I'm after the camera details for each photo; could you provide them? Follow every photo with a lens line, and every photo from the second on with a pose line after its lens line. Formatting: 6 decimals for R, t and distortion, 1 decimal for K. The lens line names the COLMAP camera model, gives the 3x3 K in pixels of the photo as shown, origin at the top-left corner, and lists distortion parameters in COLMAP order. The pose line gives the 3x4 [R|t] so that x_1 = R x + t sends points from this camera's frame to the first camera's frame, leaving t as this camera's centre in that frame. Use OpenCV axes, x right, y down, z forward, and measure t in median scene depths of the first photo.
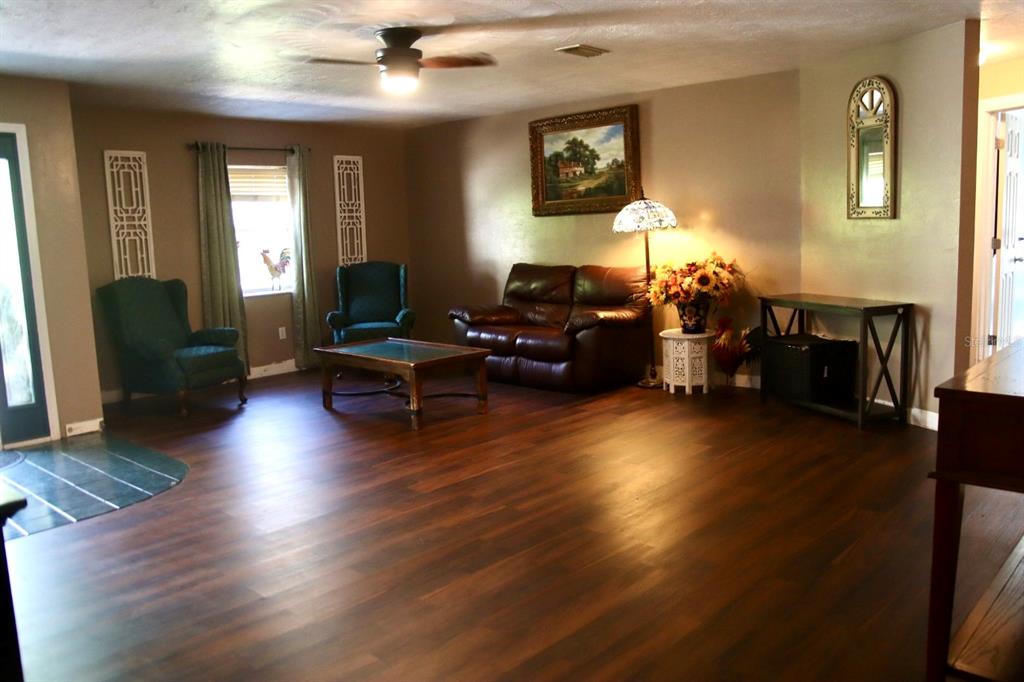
lens RADIAL K [[810.1, 0, 512.0], [0, 810.1, 341.0], [0, 0, 1]] dist [-0.078025, 0.005697]
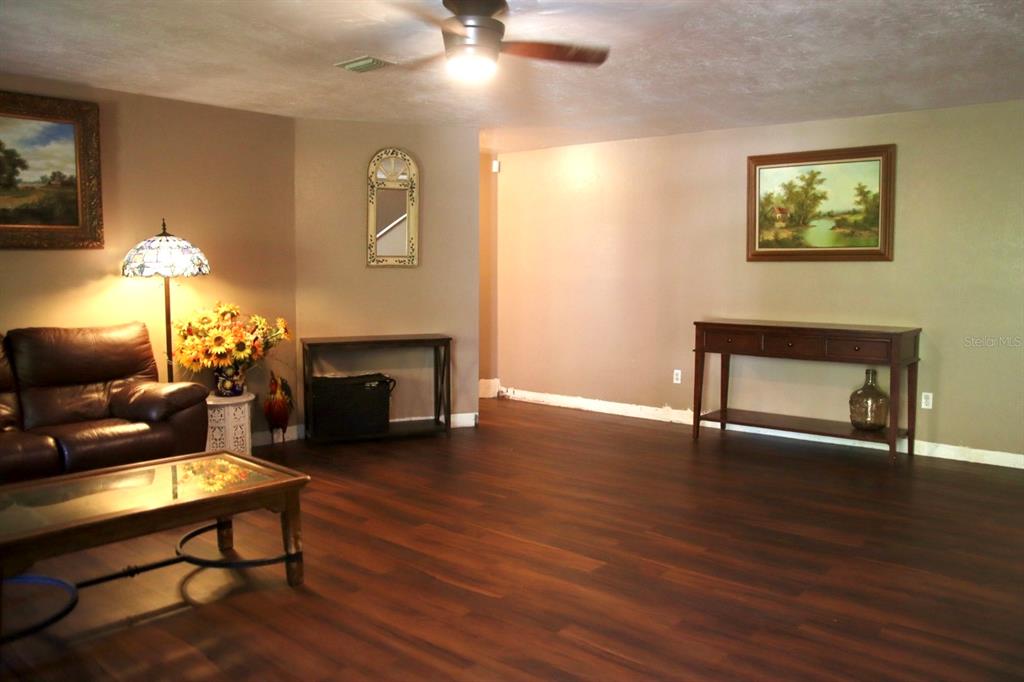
lens RADIAL K [[810.1, 0, 512.0], [0, 810.1, 341.0], [0, 0, 1]] dist [-0.078025, 0.005697]
pose [[-0.043372, -0.053385, 0.997632, -0.588529], [0.143795, 0.987840, 0.059112, -0.069112], [-0.988657, 0.146018, -0.035168, 0.683493]]
